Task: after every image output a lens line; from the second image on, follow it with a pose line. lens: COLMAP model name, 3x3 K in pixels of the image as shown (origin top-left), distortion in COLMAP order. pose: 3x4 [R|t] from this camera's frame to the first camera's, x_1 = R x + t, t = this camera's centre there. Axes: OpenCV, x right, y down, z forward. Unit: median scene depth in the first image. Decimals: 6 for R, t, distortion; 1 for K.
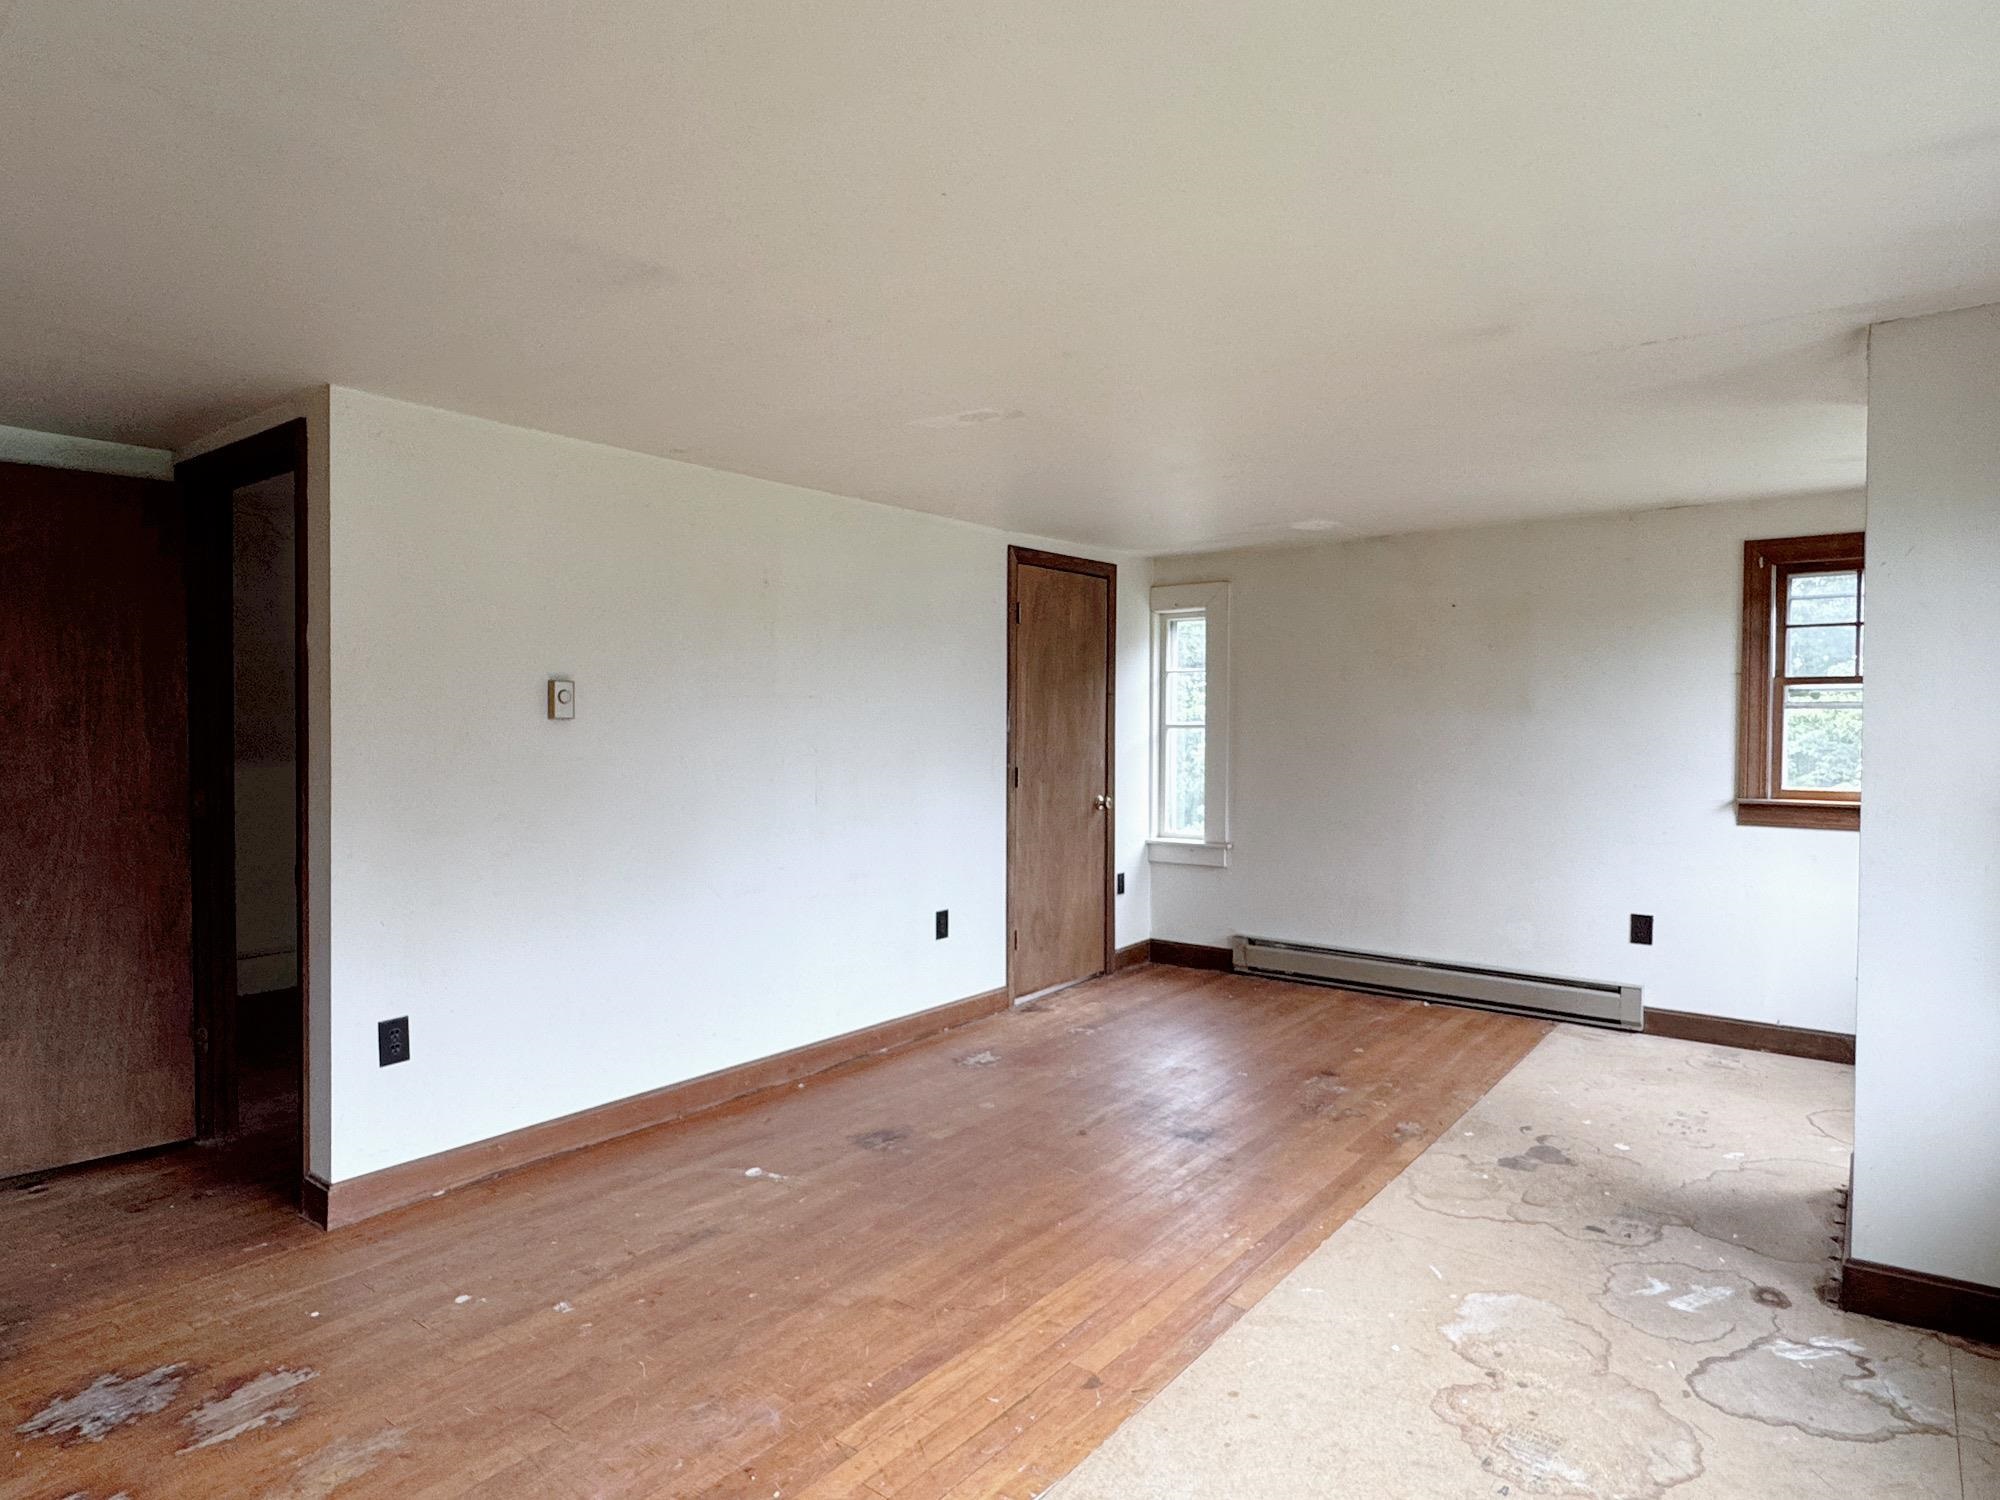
lens RADIAL K [[1147.3, 0, 994.1], [0, 1147.3, 755.2], [0, 0, 1]] dist [-0.002813, 0.001581]
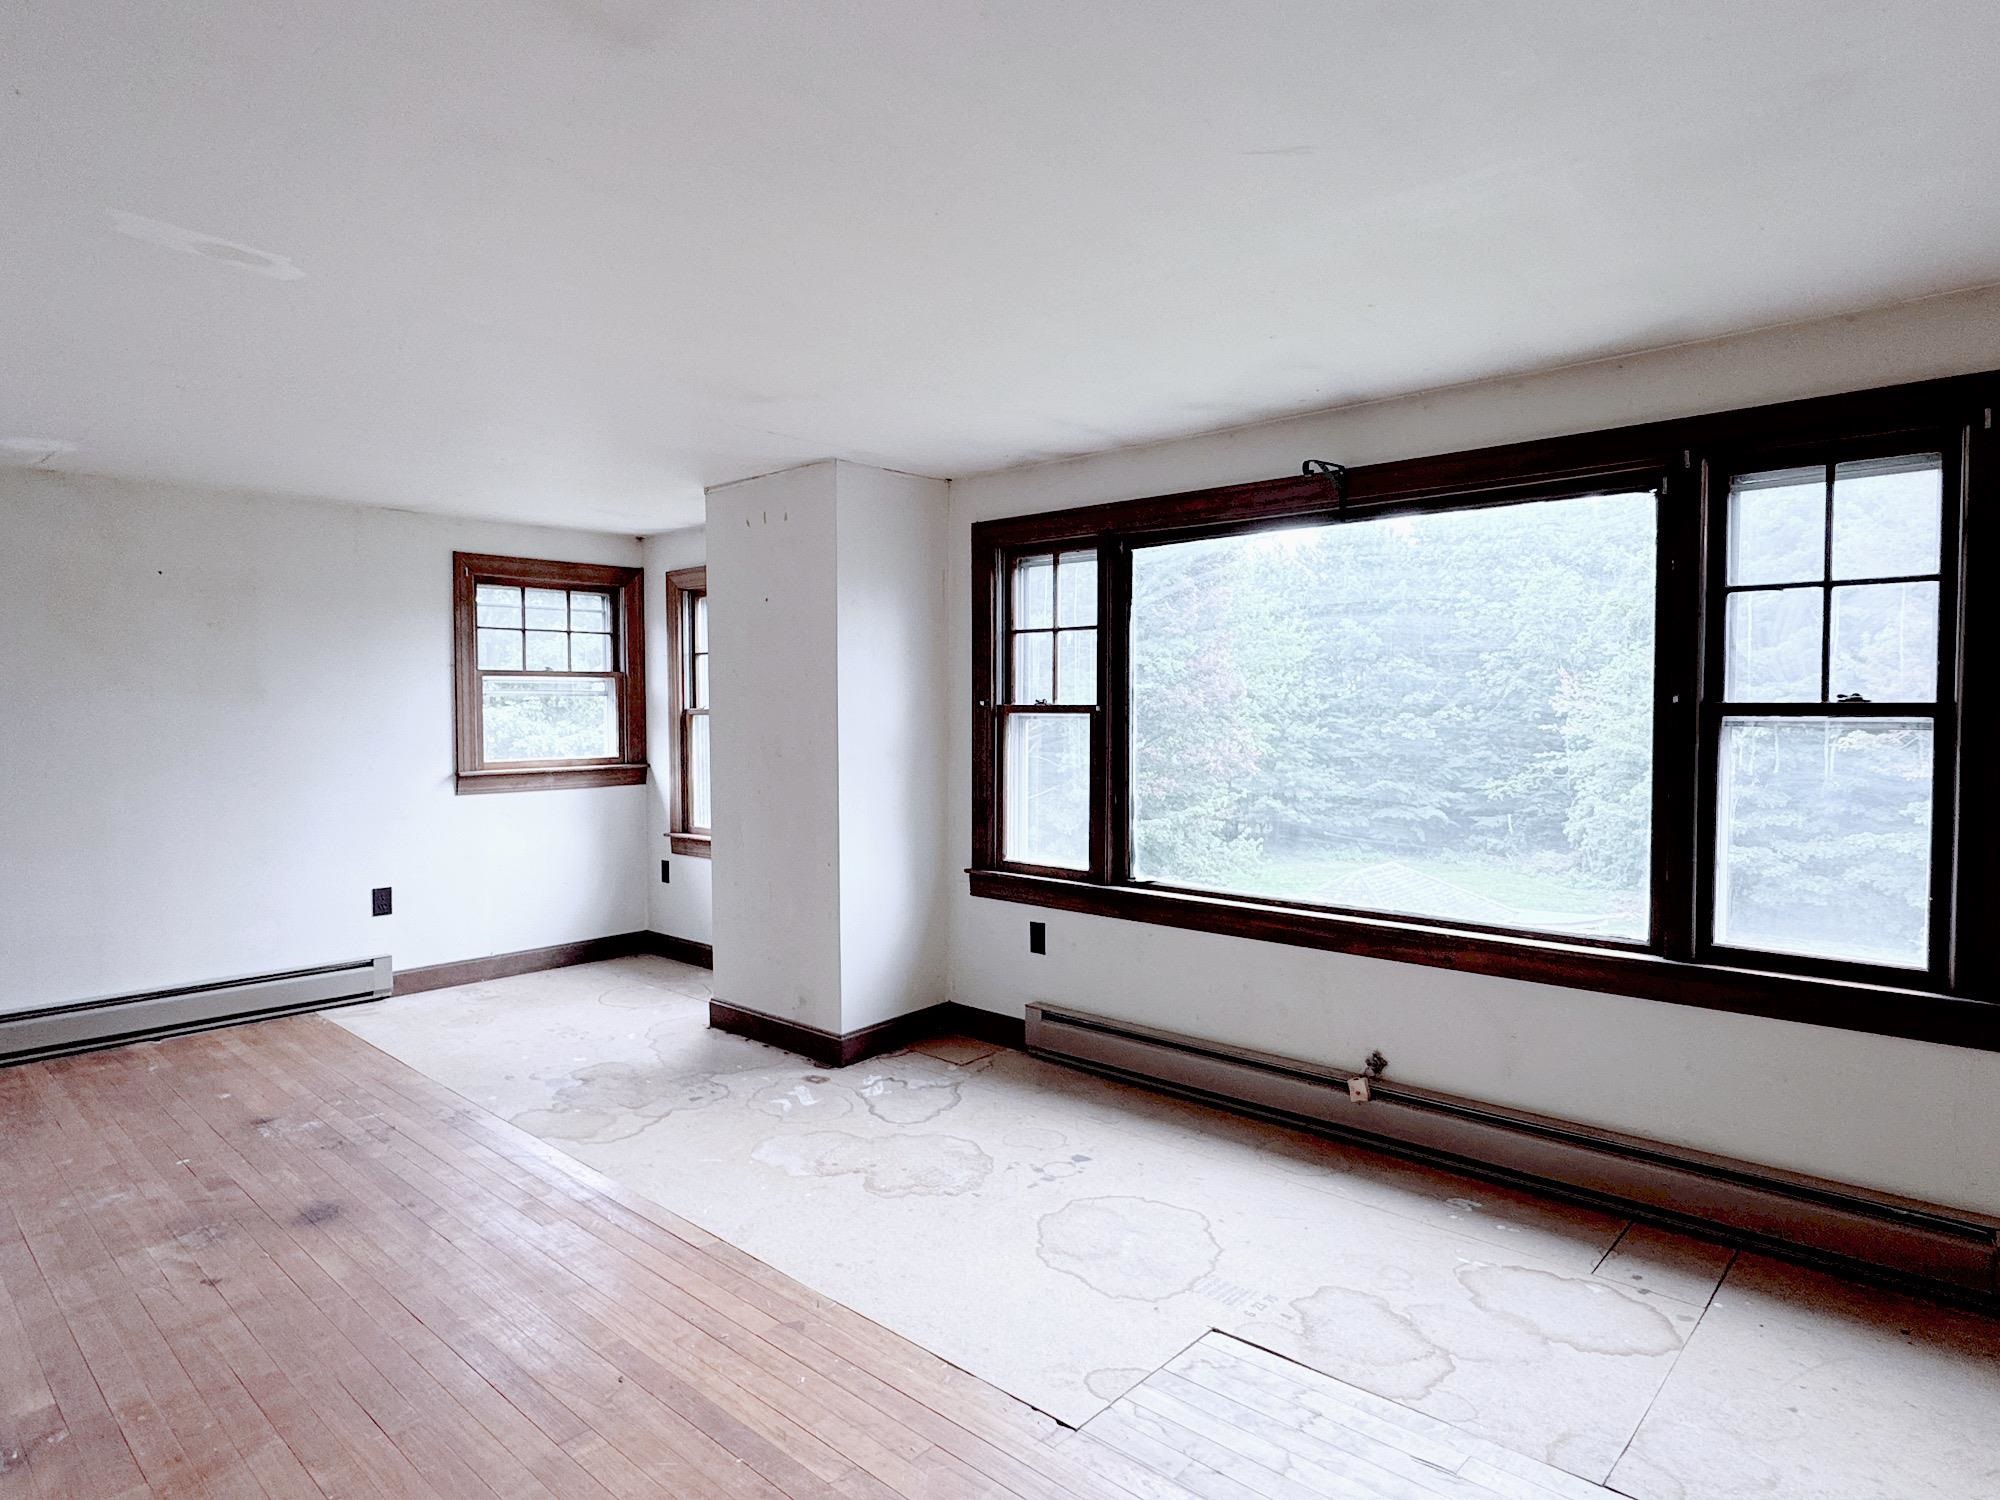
lens RADIAL K [[1147.3, 0, 994.1], [0, 1147.3, 755.2], [0, 0, 1]] dist [-0.002813, 0.001581]
pose [[0.083497, -0.044502, 0.995514, -0.697487], [0.035273, 0.998508, 0.041677, -0.013304], [-0.995884, 0.031635, 0.084942, 0.532472]]
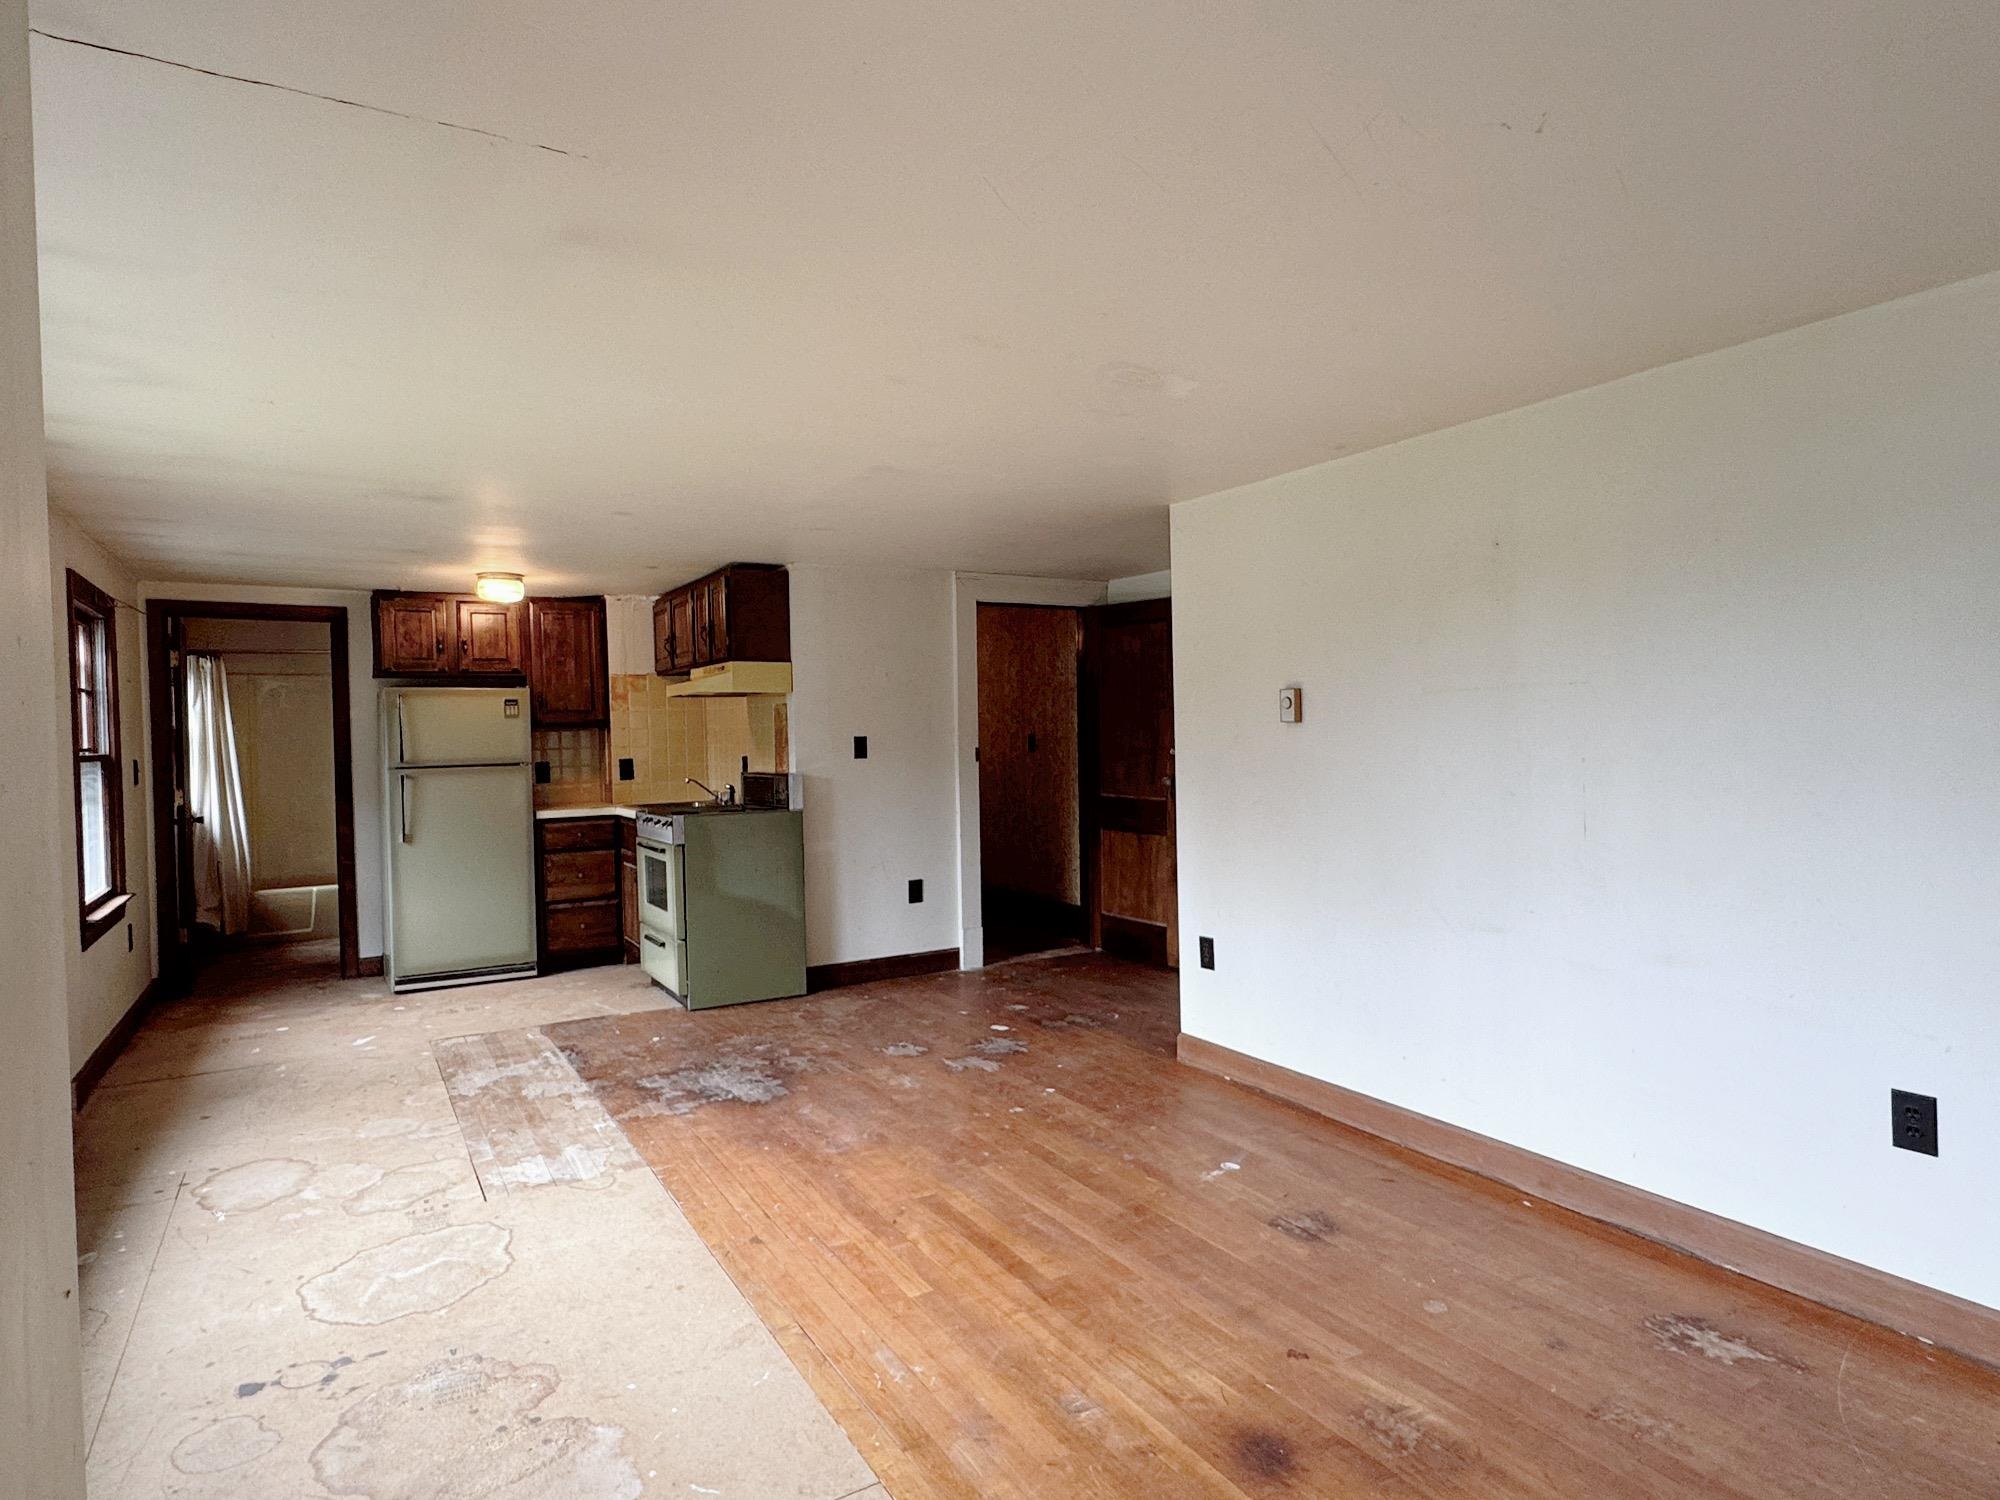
lens RADIAL K [[1147.3, 0, 994.1], [0, 1147.3, 755.2], [0, 0, 1]] dist [-0.002813, 0.001581]
pose [[-0.374151, 0.027389, -0.926963, 0.885416], [-0.007227, 0.999447, 0.032448, -0.037540], [0.927340, 0.018839, -0.373746, 1.296318]]
